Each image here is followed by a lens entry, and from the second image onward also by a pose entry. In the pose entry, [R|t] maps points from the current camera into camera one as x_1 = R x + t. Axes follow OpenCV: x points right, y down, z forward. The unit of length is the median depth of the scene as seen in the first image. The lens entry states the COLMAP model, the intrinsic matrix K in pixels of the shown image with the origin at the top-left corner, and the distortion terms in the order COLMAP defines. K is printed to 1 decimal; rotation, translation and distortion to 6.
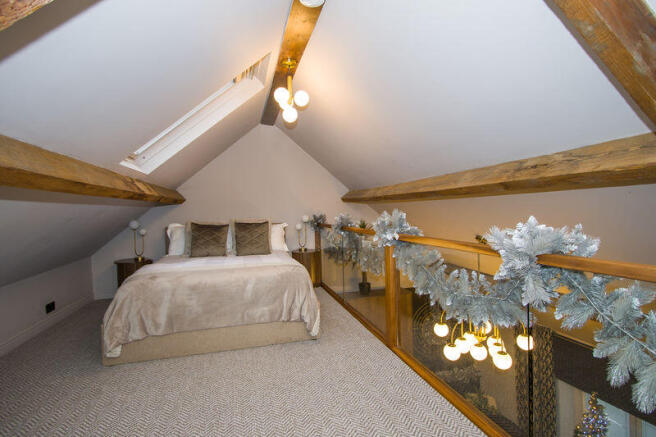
lens RADIAL K [[331.6, 0, 328.0], [0, 331.6, 218.5], [0, 0, 1]] dist [-0.004247, -0.000027]
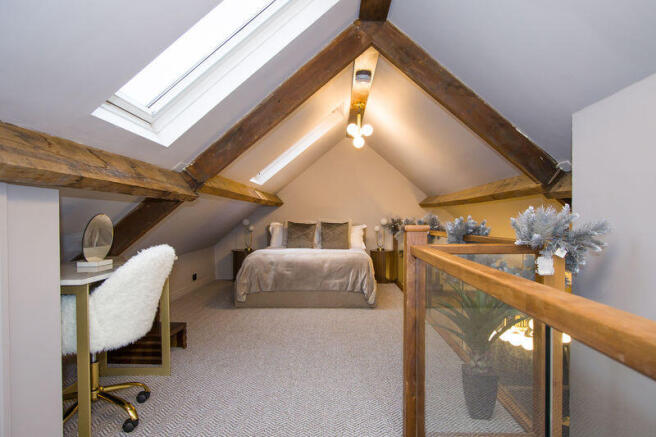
lens RADIAL K [[405.1, 0, 328.0], [0, 405.1, 218.5], [0, 0, 1]] dist [0.001312, 0.000097]
pose [[0.960511, 0.023213, -0.277271, 0.200663], [-0.029236, 0.999417, -0.017607, 0.029977], [0.276701, 0.025018, 0.960630, -0.545930]]
